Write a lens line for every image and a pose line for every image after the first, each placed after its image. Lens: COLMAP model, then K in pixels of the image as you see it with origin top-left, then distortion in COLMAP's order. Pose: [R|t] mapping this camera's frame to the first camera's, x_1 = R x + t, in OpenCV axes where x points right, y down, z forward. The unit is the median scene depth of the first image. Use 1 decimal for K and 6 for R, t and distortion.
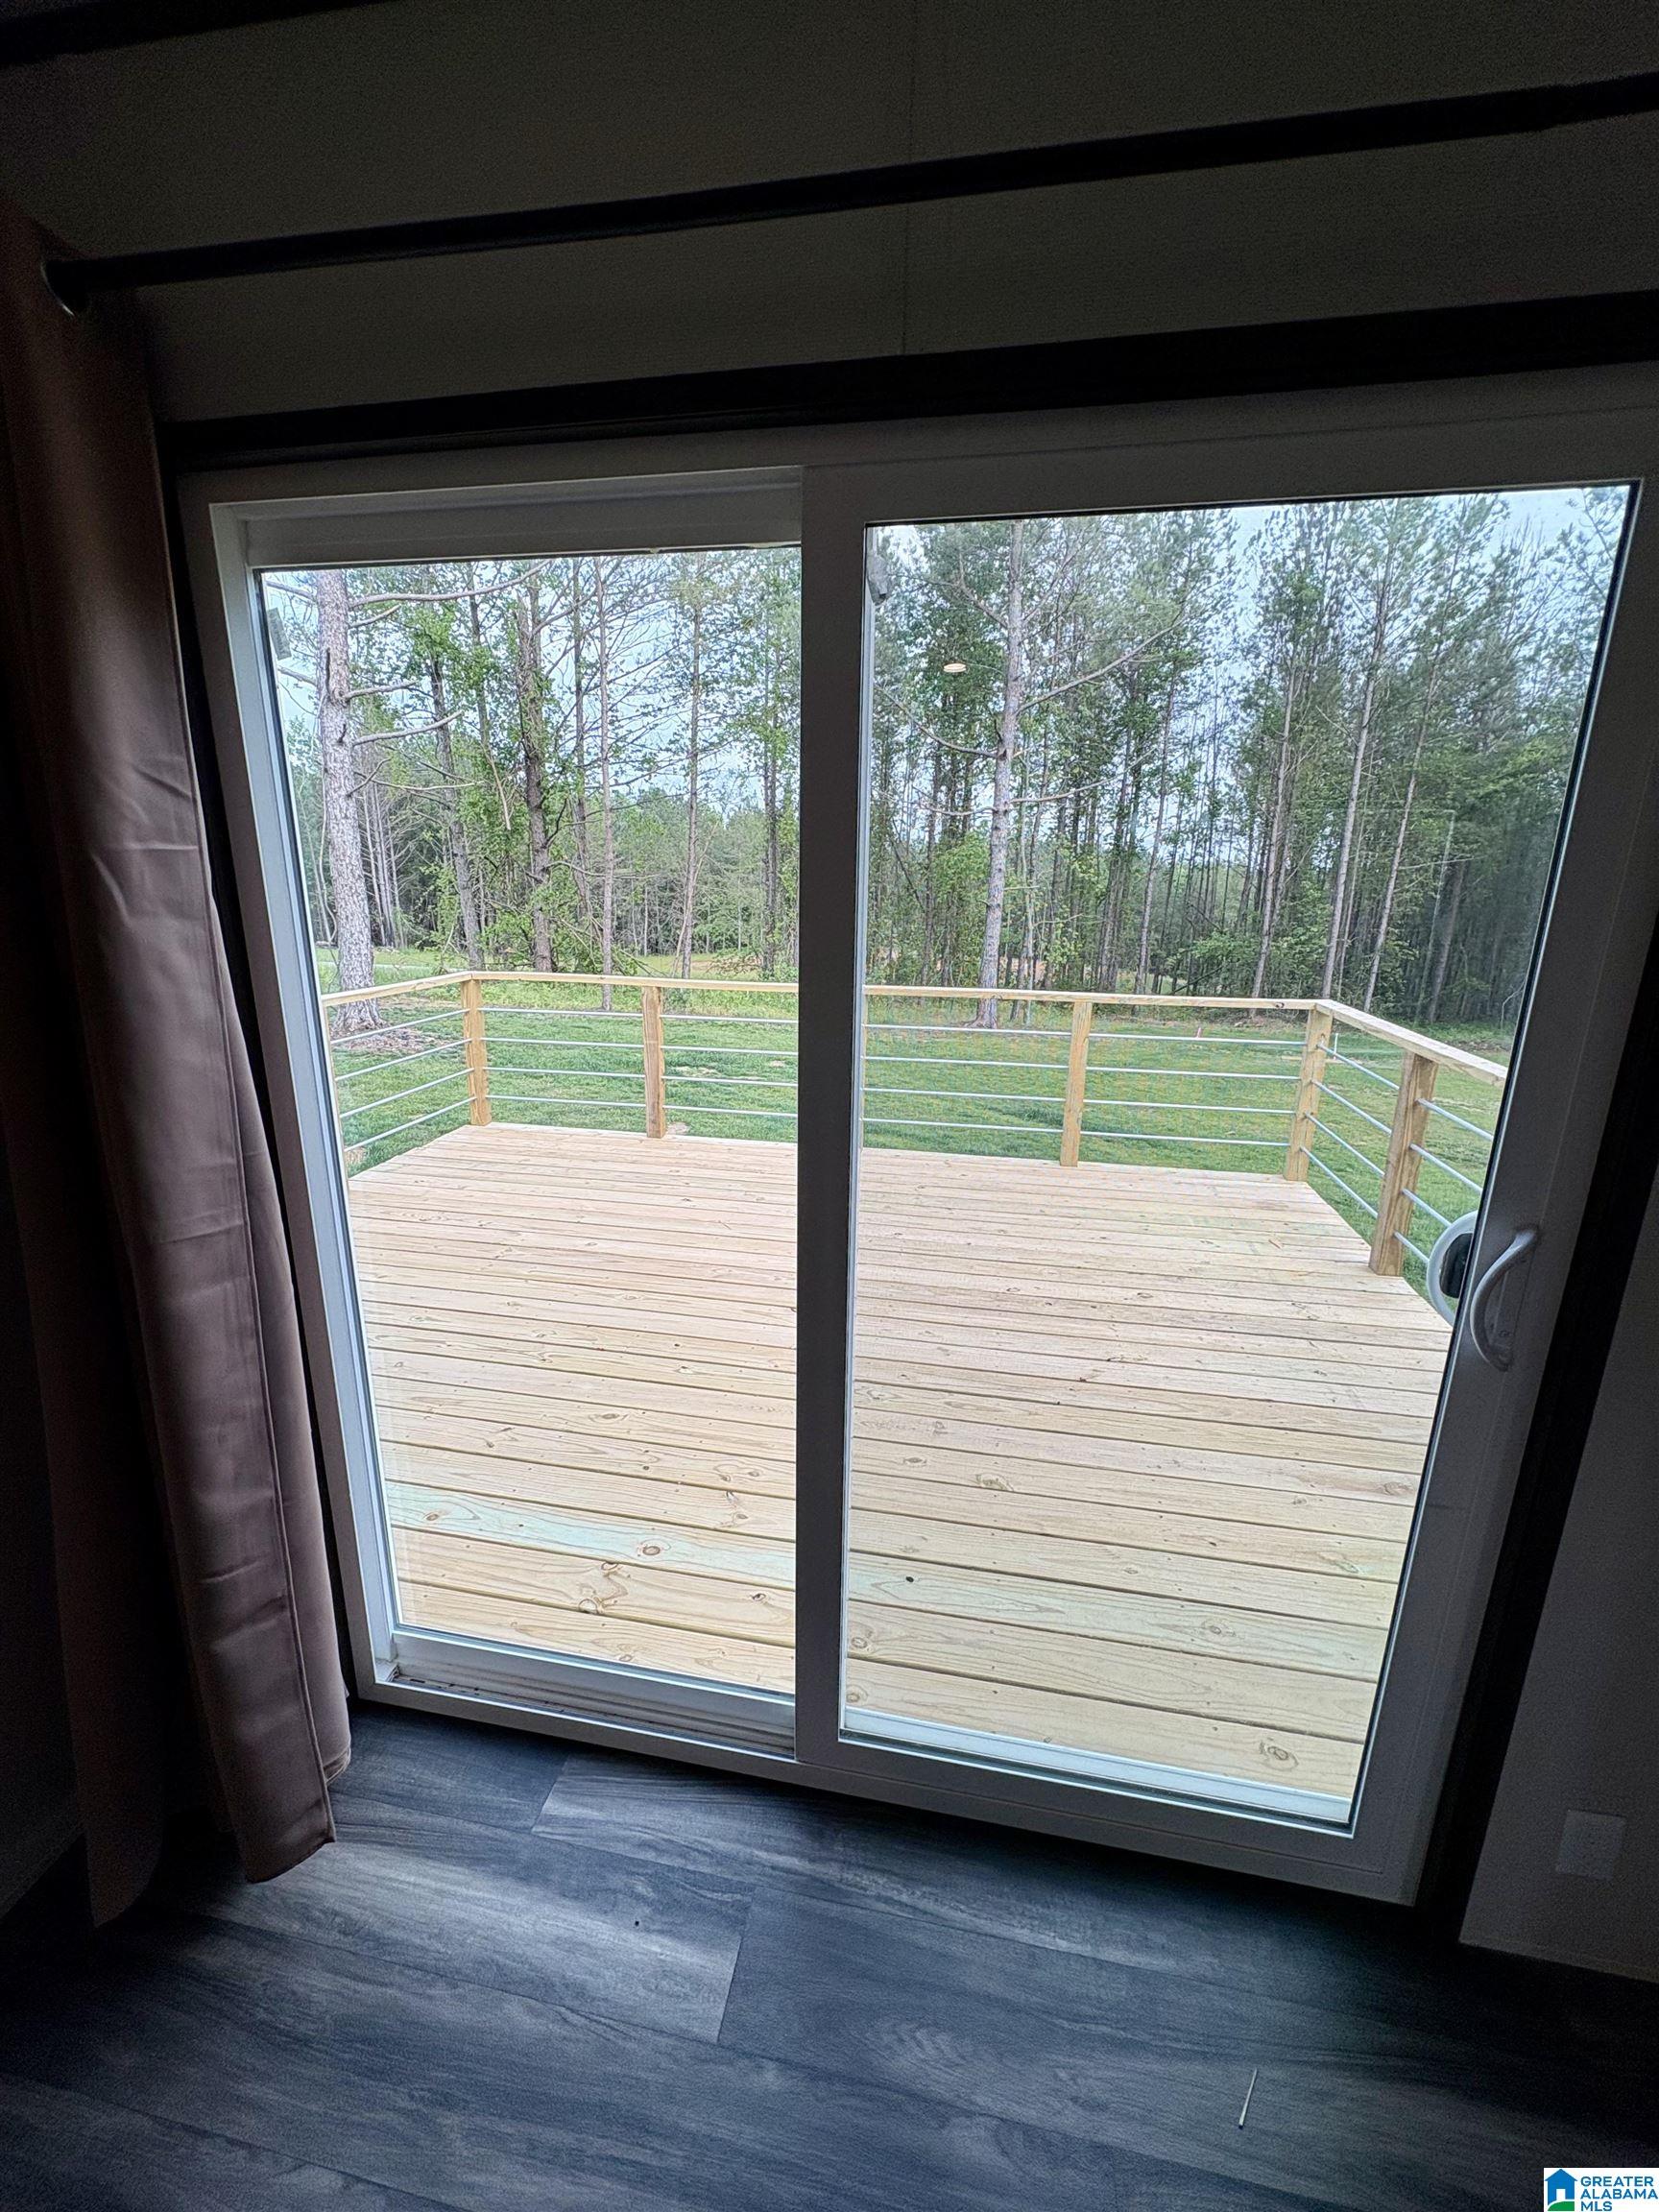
lens RADIAL K [[881.5, 0, 822.7], [0, 881.5, 1105.4], [0, 0, 1]] dist [-0.000921, 0.000473]
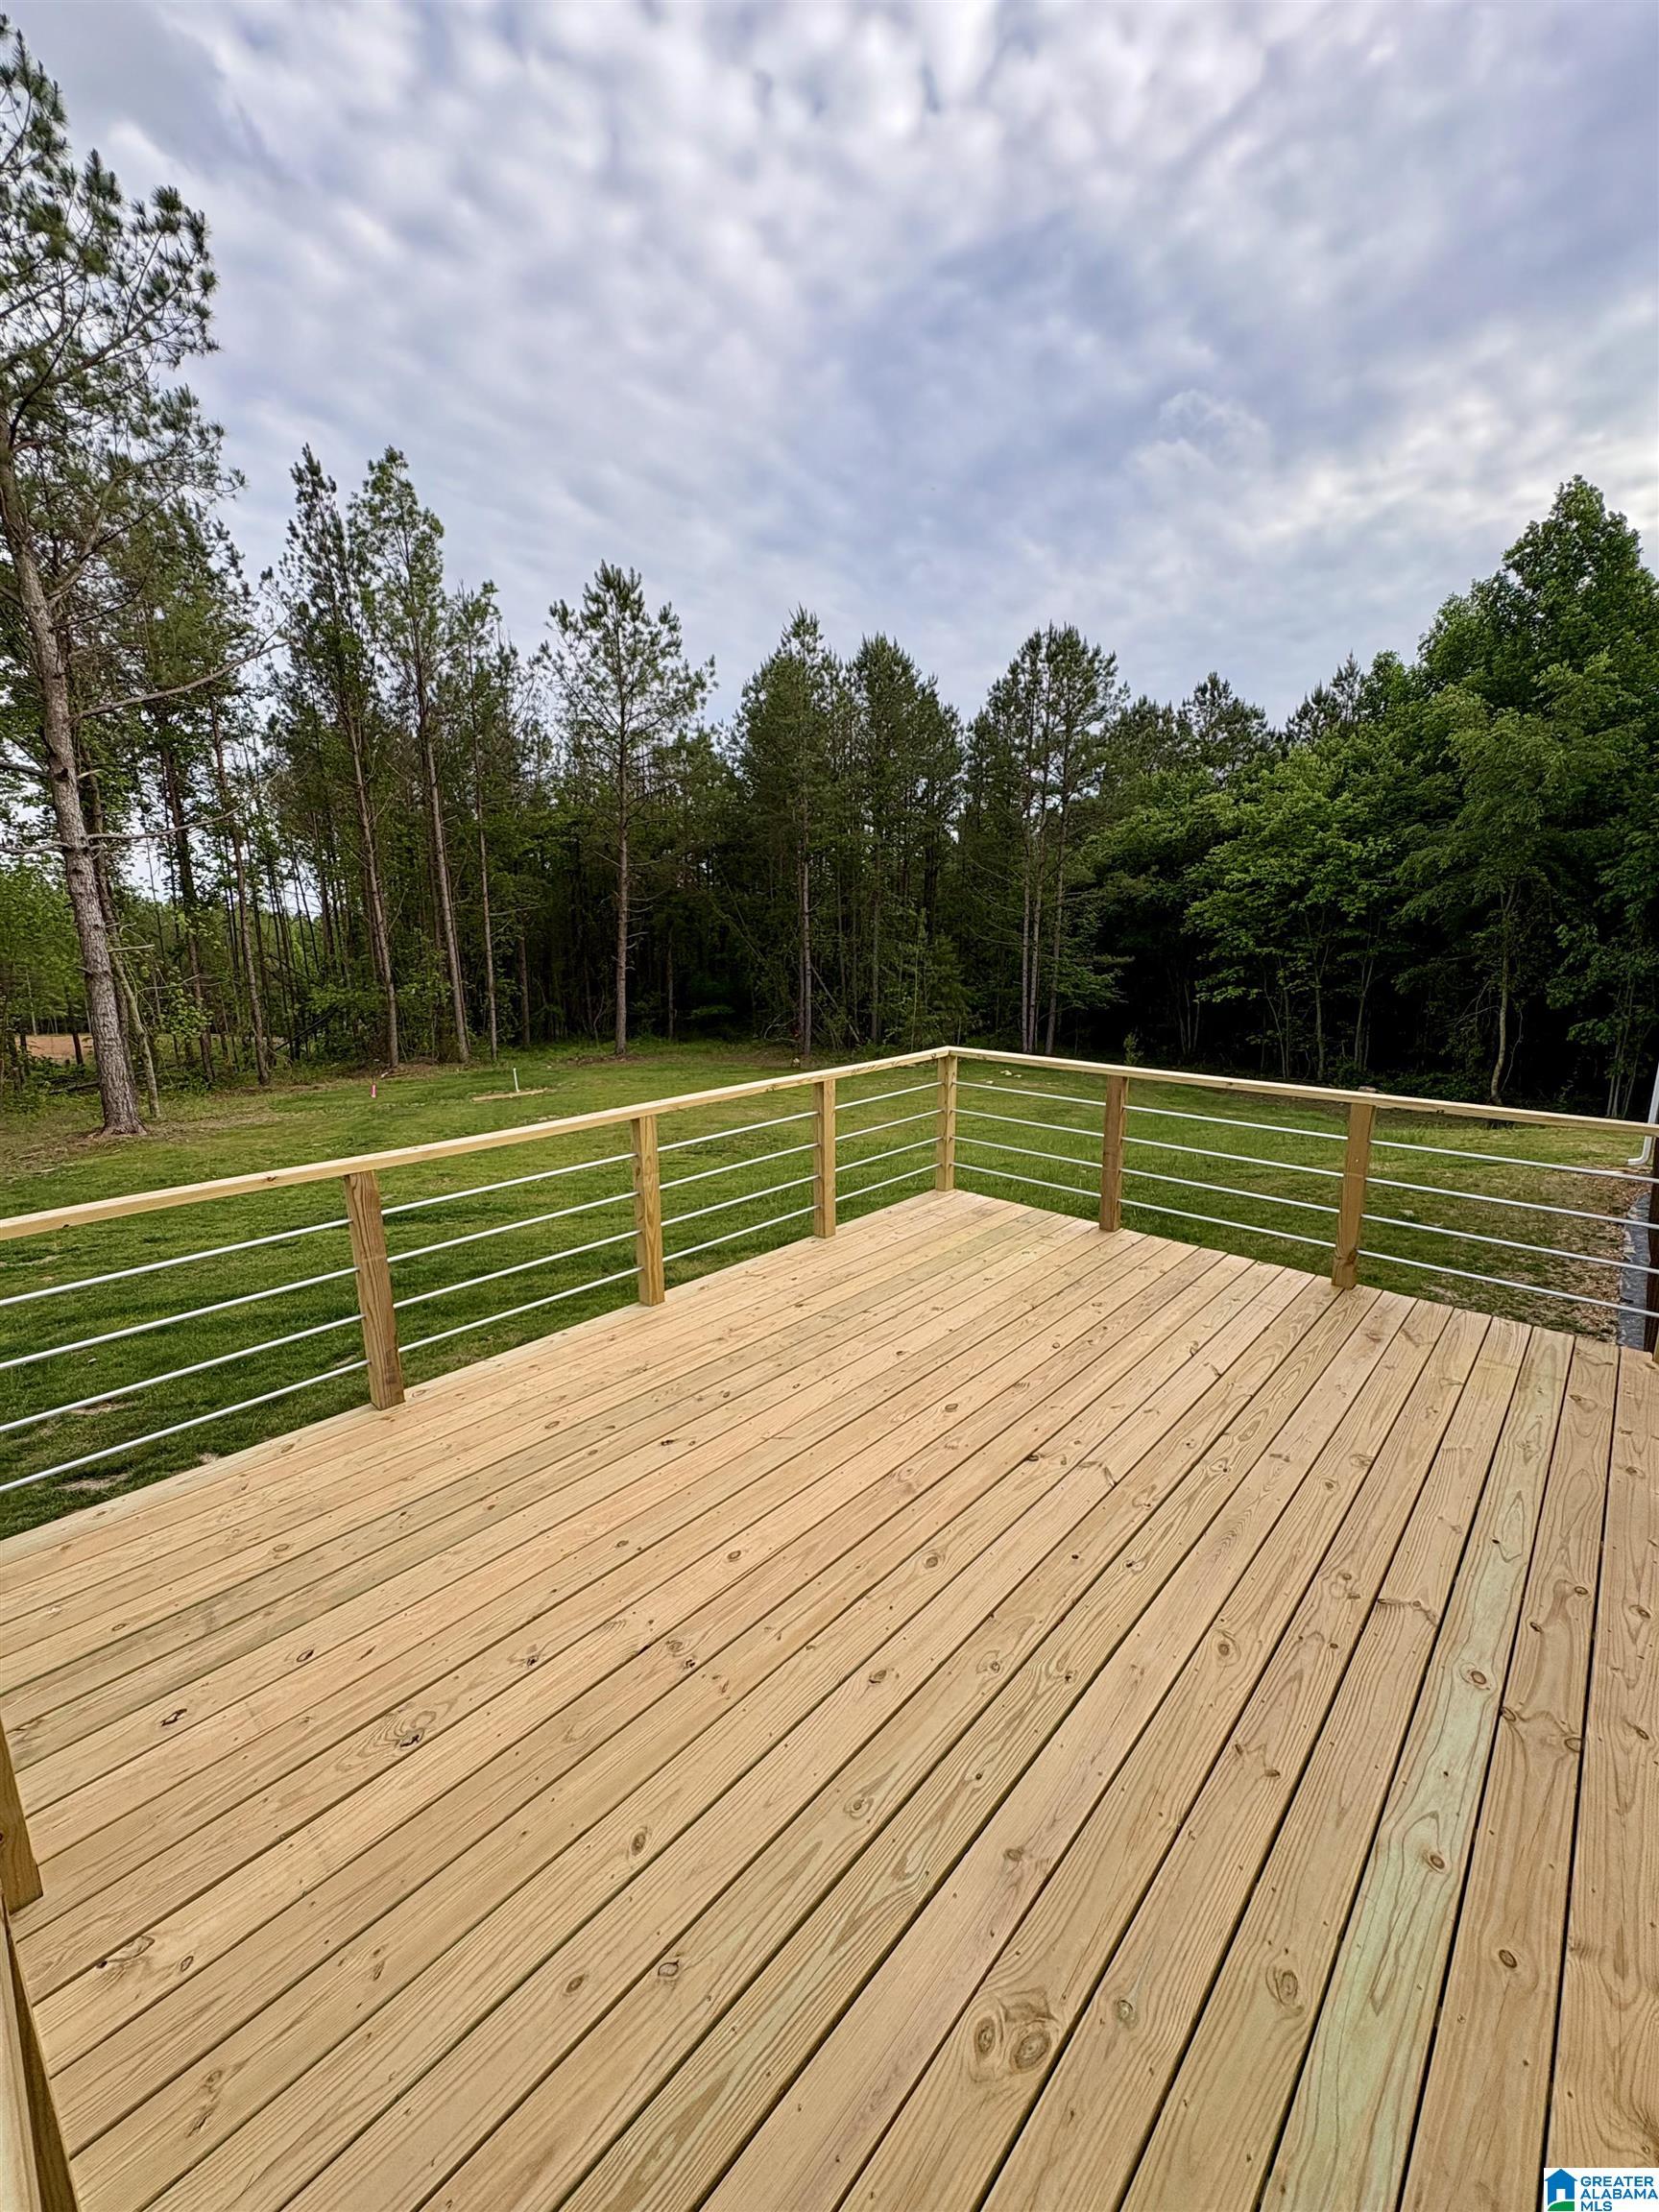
lens RADIAL K [[881.5, 0, 847.7], [0, 881.5, 1101.4], [0, 0, 1]] dist [-0.000921, 0.000473]
pose [[0.532342, -0.187028, 0.825610, -0.076131], [0.228137, 0.970900, 0.072842, -0.022181], [-0.815209, 0.149575, 0.559519, 0.054889]]
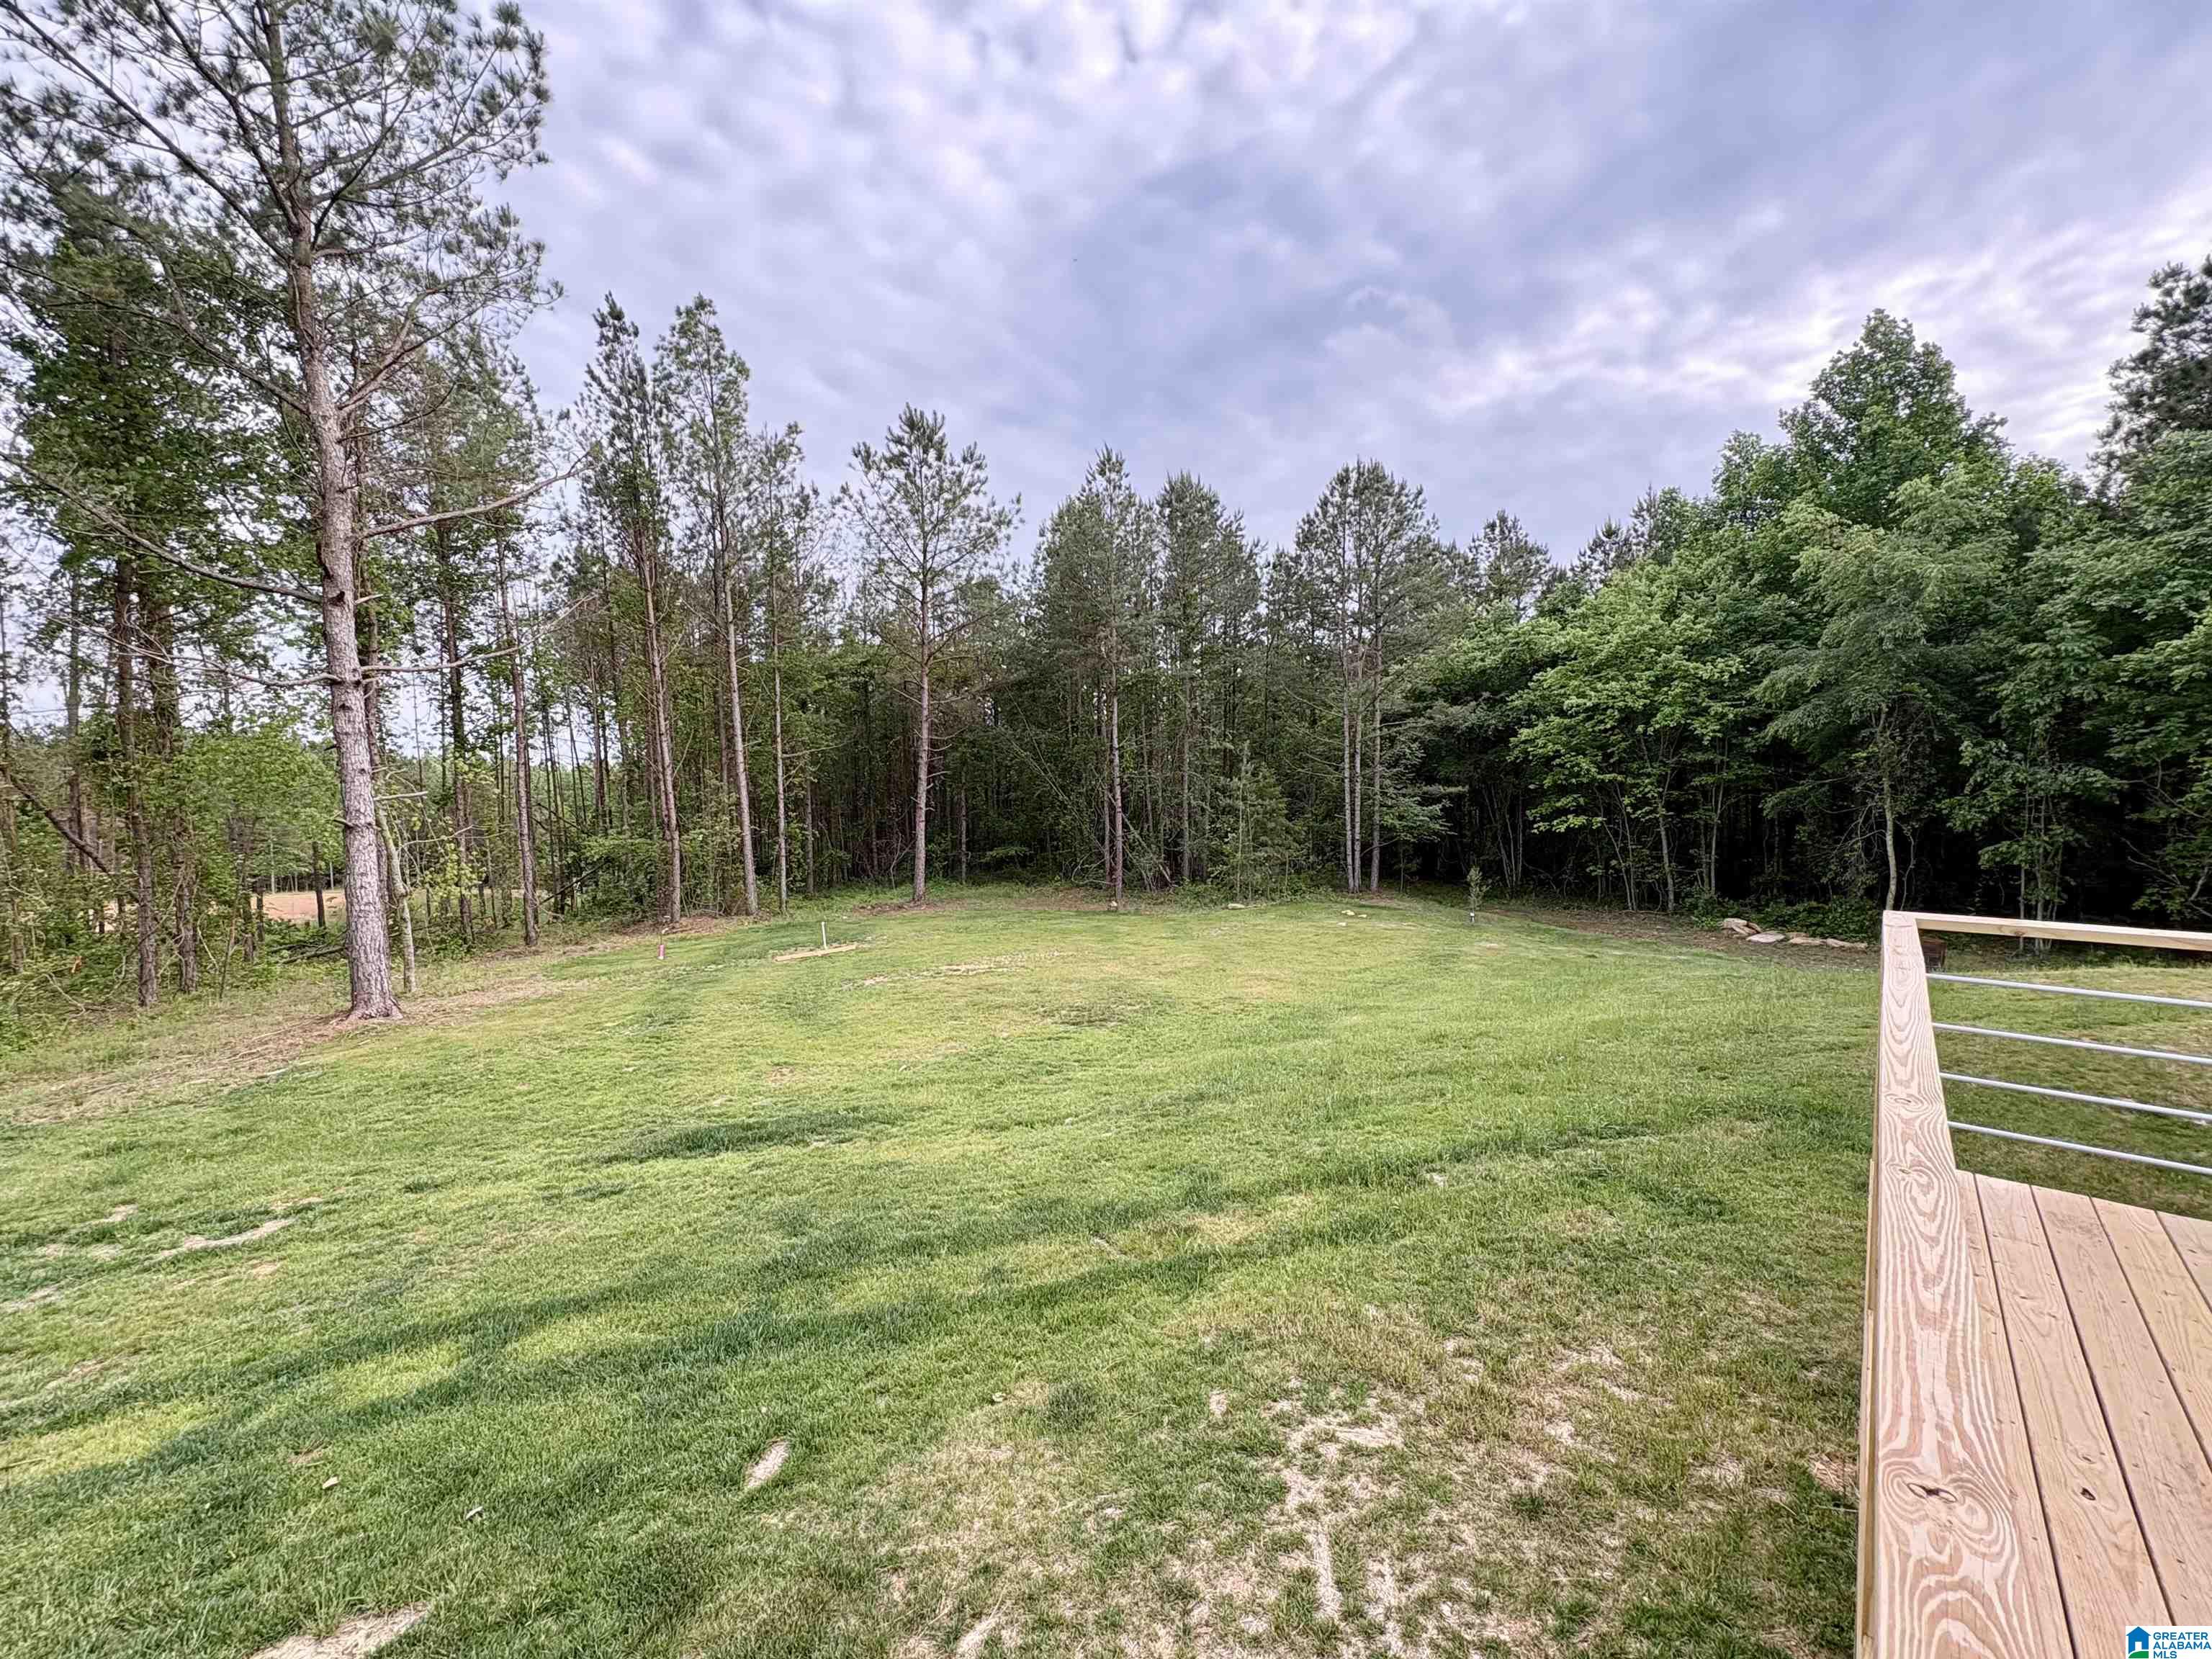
lens RADIAL K [[881.5, 0, 1112.3], [0, 881.5, 833.2], [0, 0, 1]] dist [-0.000921, 0.000473]
pose [[0.504706, -0.097399, 0.857779, -0.061127], [0.250683, 0.967336, -0.037660, -0.050970], [-0.826093, 0.234038, 0.512637, 0.189414]]
